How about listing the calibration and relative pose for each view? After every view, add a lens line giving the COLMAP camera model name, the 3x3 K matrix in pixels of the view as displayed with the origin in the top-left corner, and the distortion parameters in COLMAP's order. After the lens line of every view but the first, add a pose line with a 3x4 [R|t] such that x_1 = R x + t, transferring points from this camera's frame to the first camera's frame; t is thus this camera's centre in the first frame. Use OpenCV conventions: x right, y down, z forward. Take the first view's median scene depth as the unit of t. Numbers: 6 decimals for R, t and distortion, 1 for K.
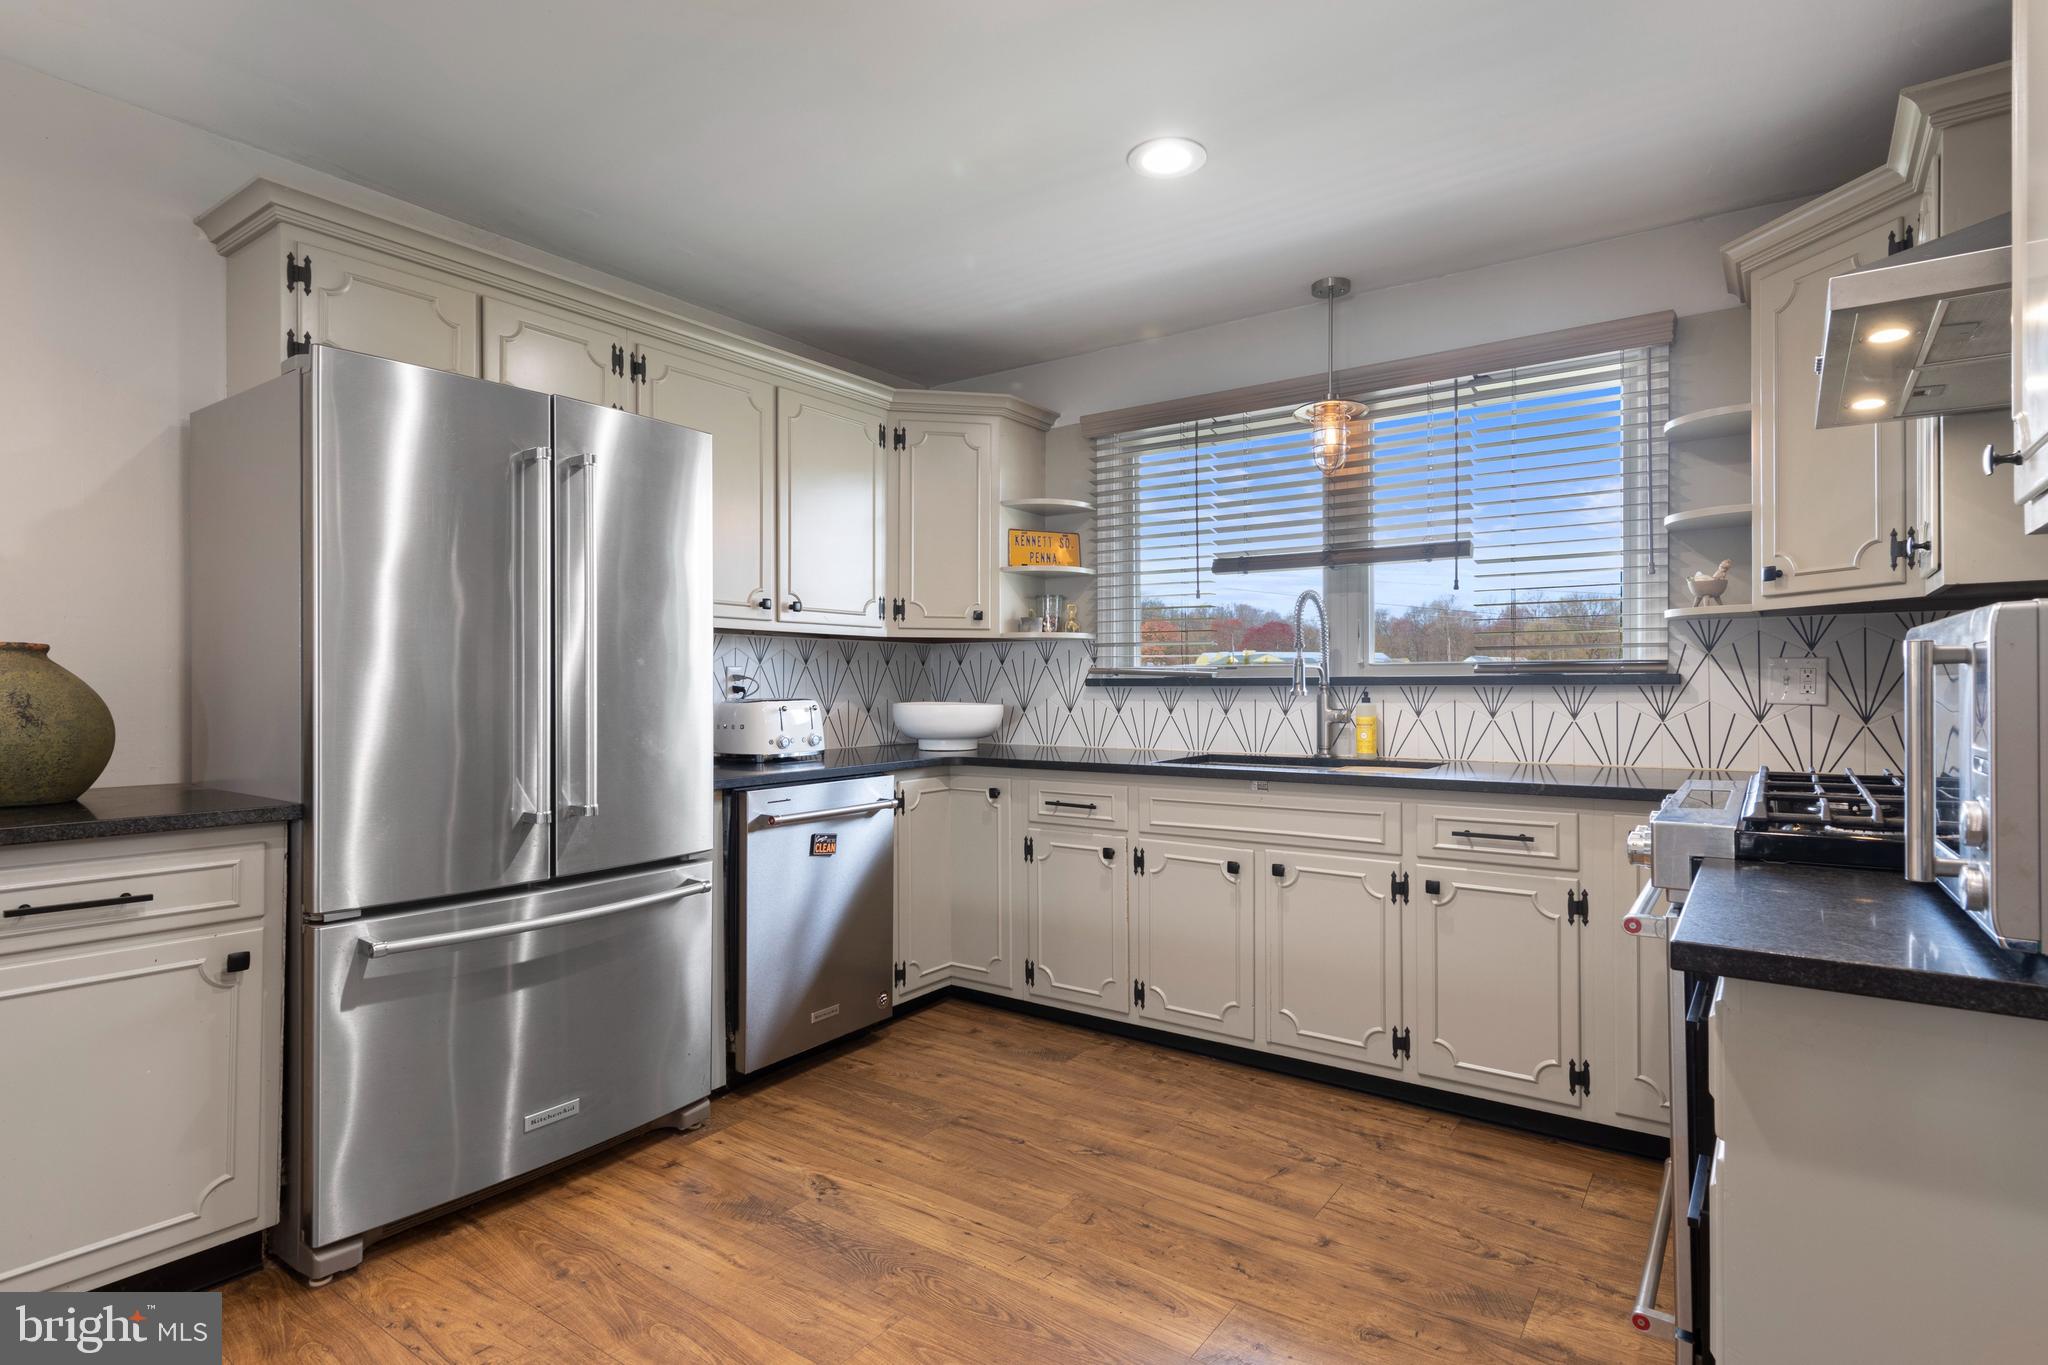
lens RADIAL K [[1046.0, 0, 1023.2], [0, 1046.0, 684.7], [0, 0, 1]] dist [0.015100, -0.005079]
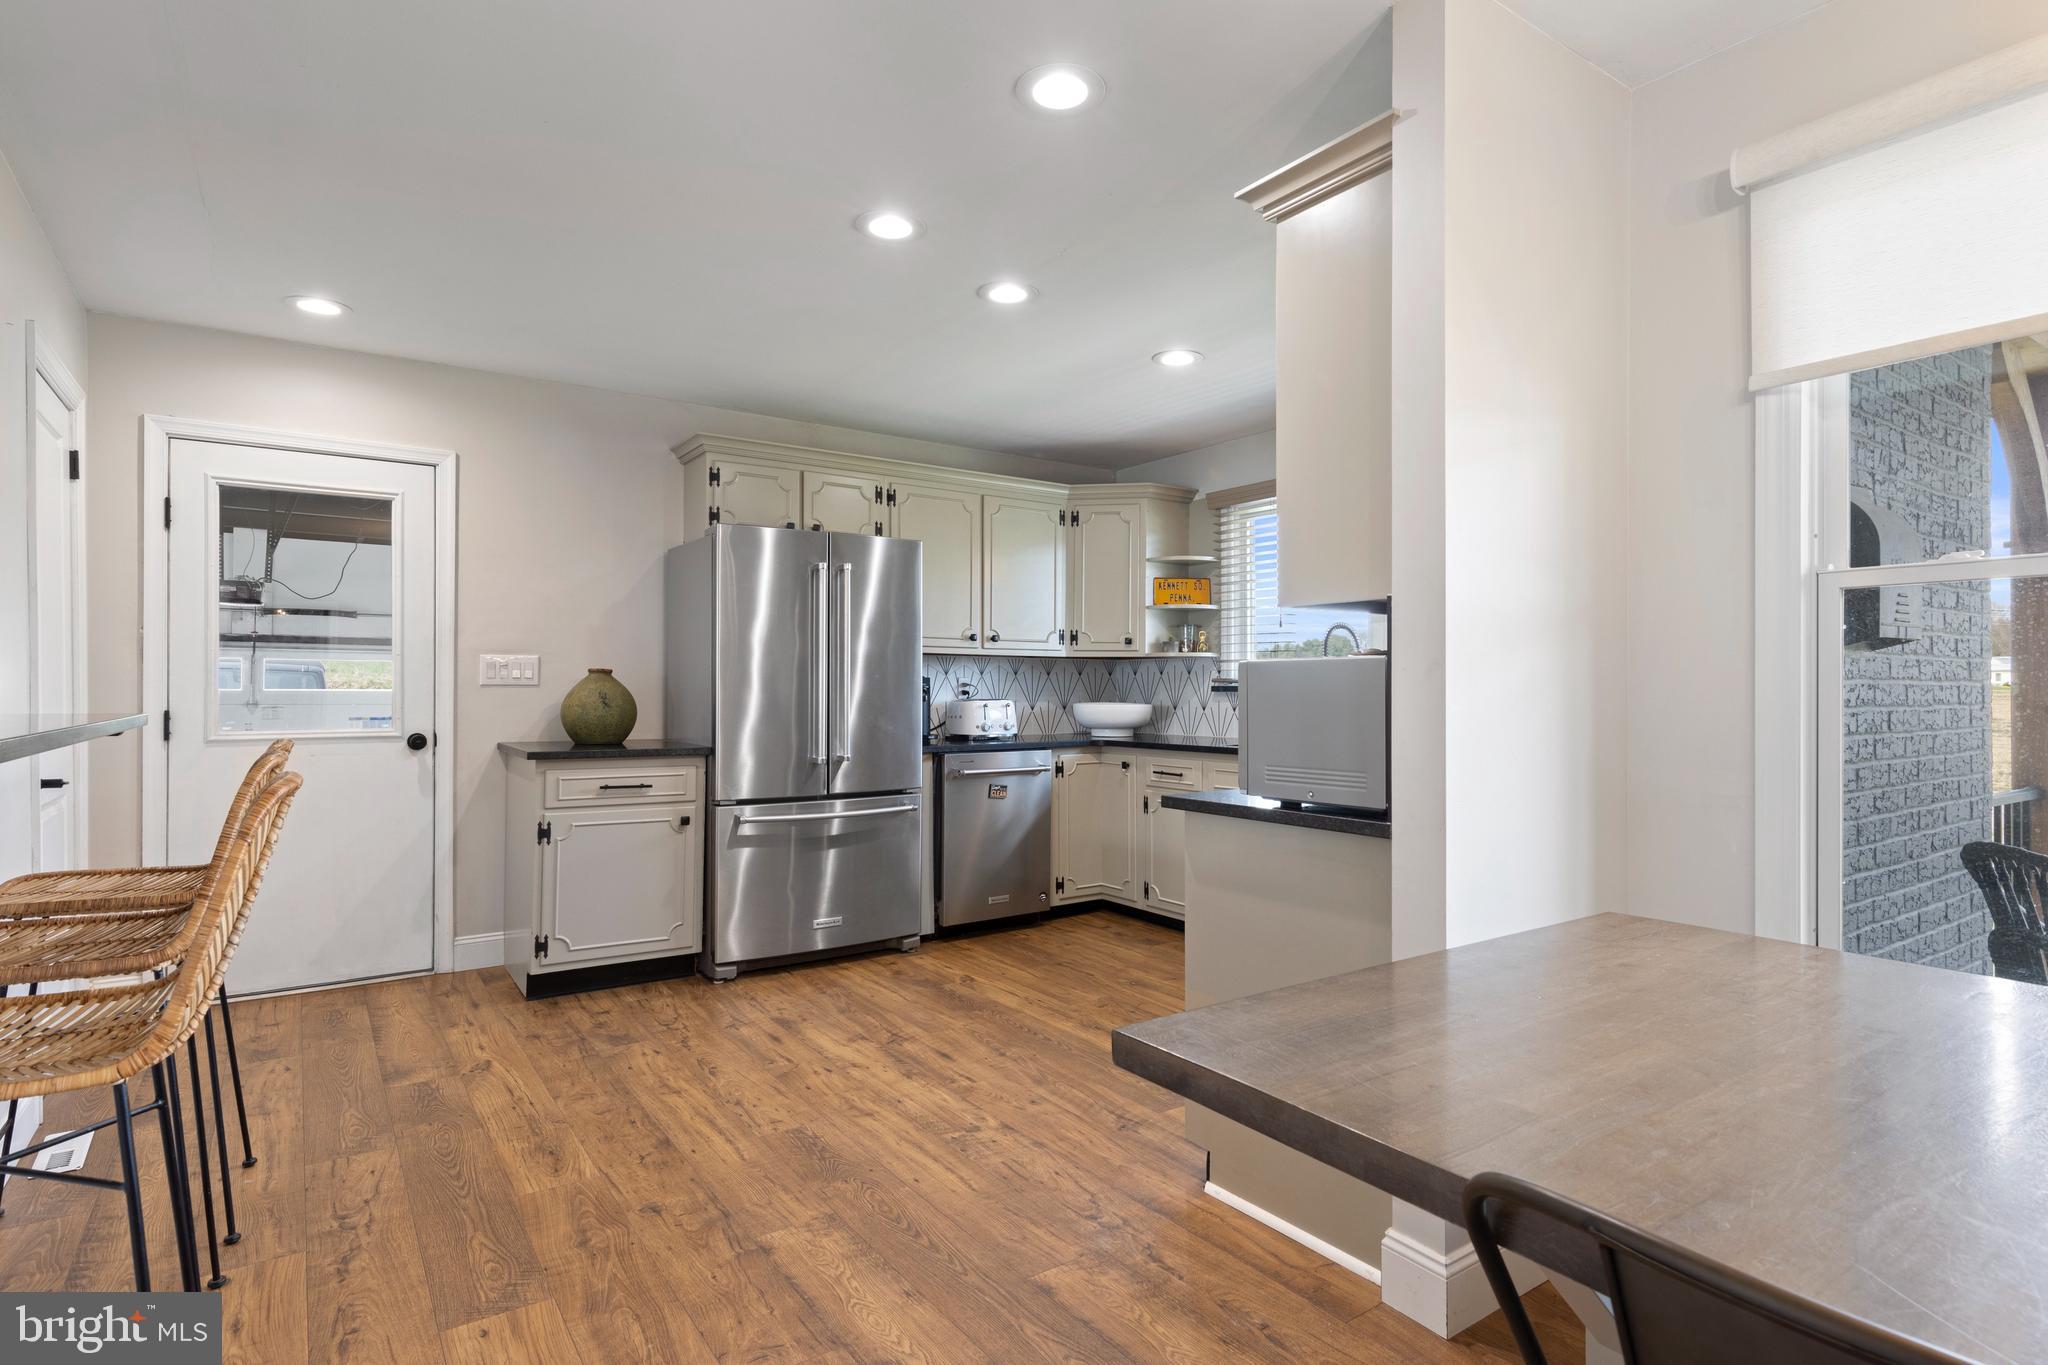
lens RADIAL K [[1046.0, 0, 1023.2], [0, 1046.0, 684.7], [0, 0, 1]] dist [0.015100, -0.005079]
pose [[0.941687, 0.002876, -0.336479, 0.377585], [-0.004275, 0.999985, -0.003415, -0.002586], [0.336464, 0.004655, 0.941685, -0.473137]]
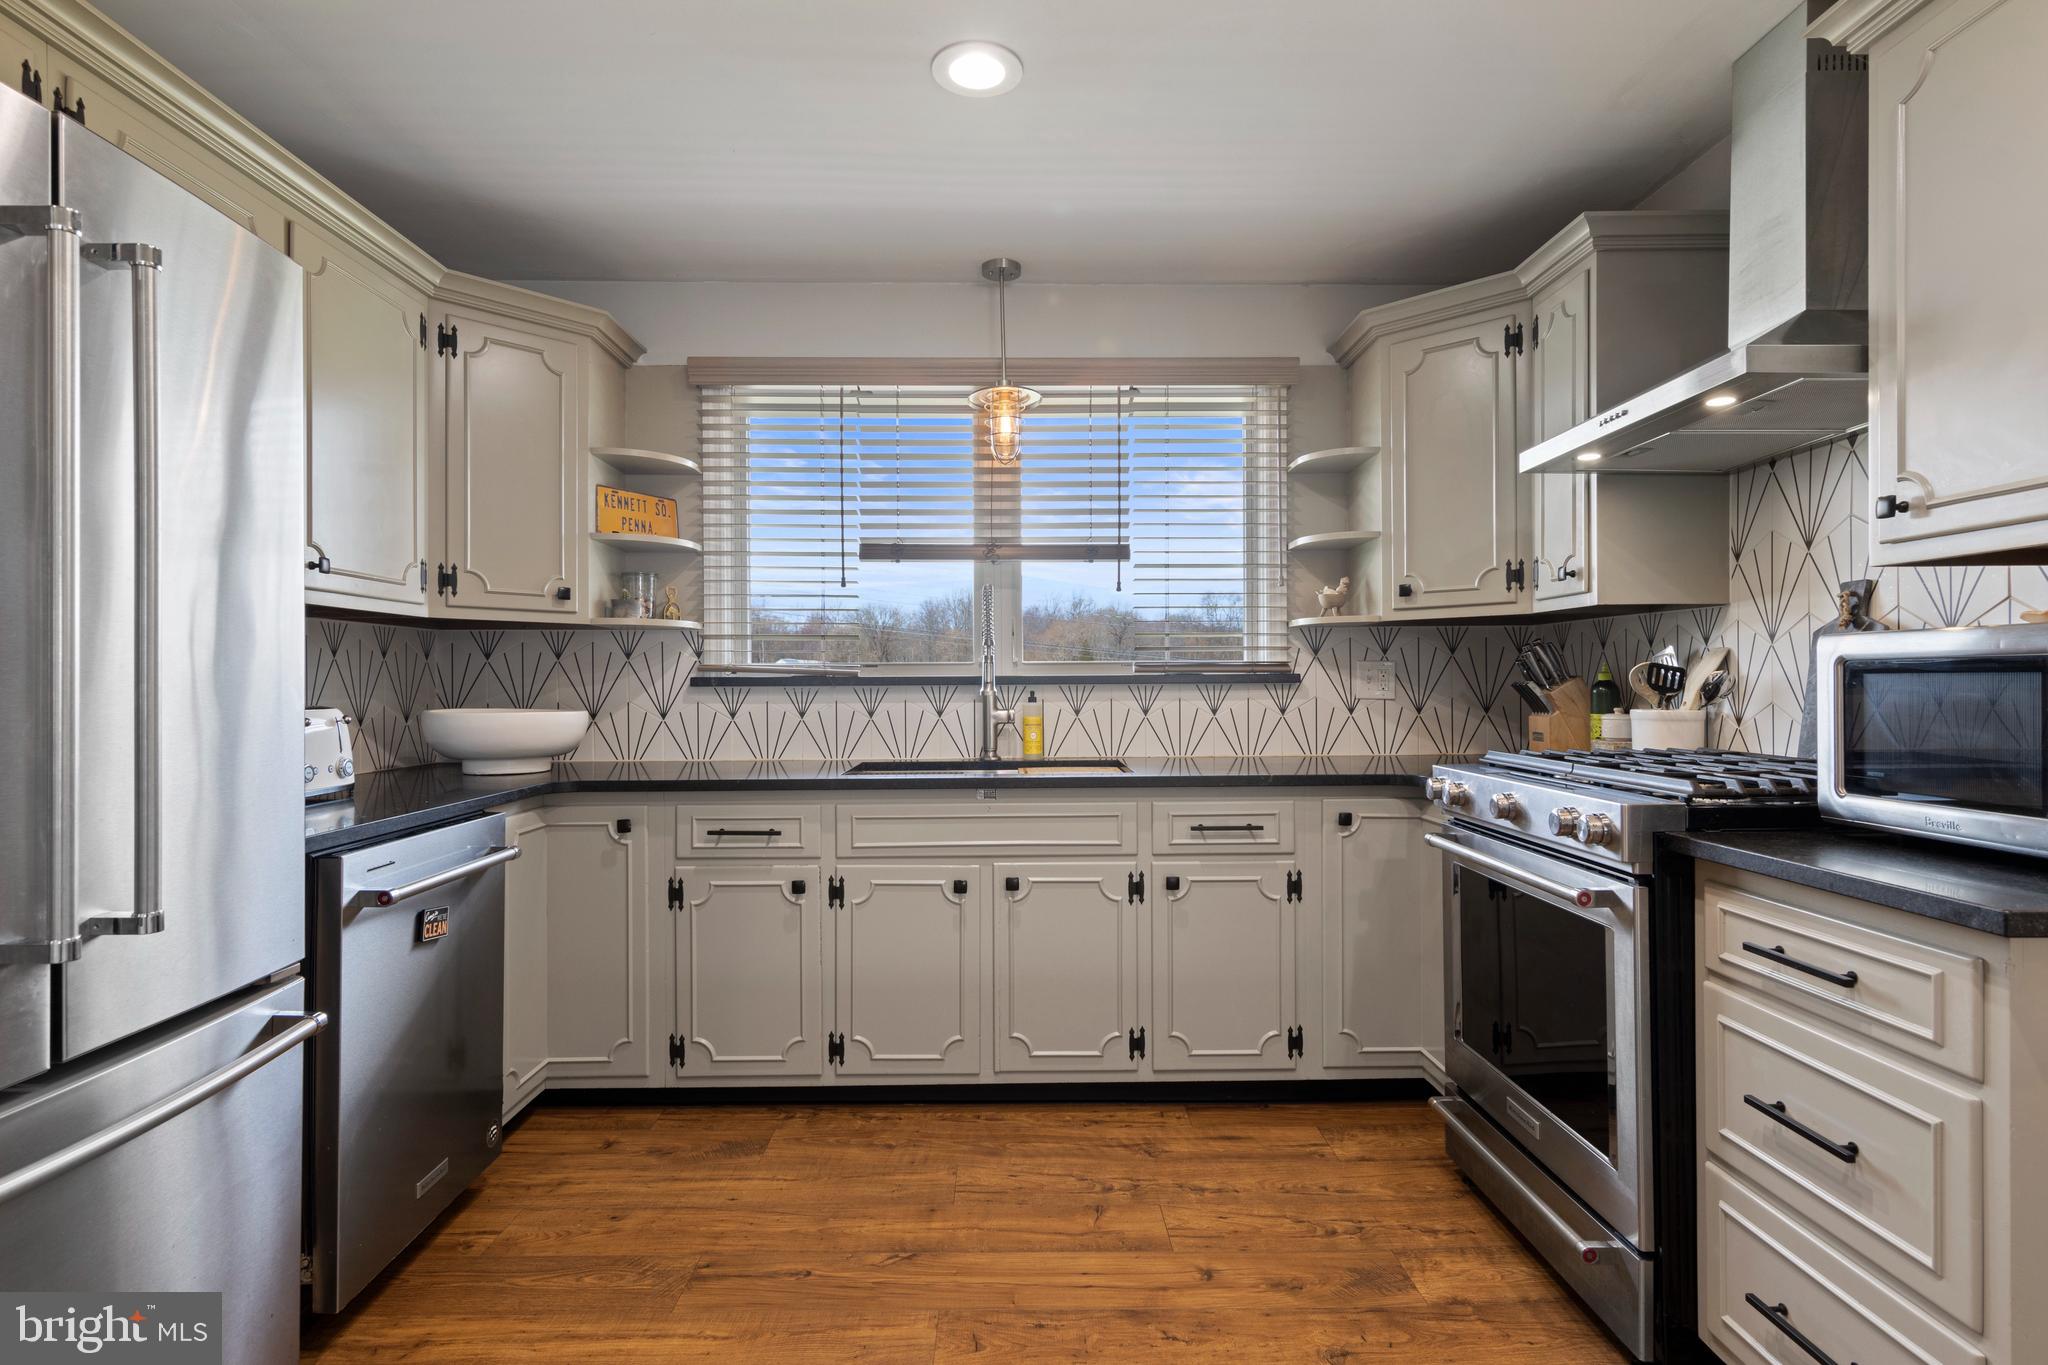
lens RADIAL K [[1046.0, 0, 1023.2], [0, 1046.0, 684.7], [0, 0, 1]] dist [0.015100, -0.005079]
pose [[0.804708, -0.002108, 0.593667, -0.287969], [0.002670, 0.999996, -0.000069, 0.000972], [-0.593664, 0.001641, 0.804711, 0.241140]]
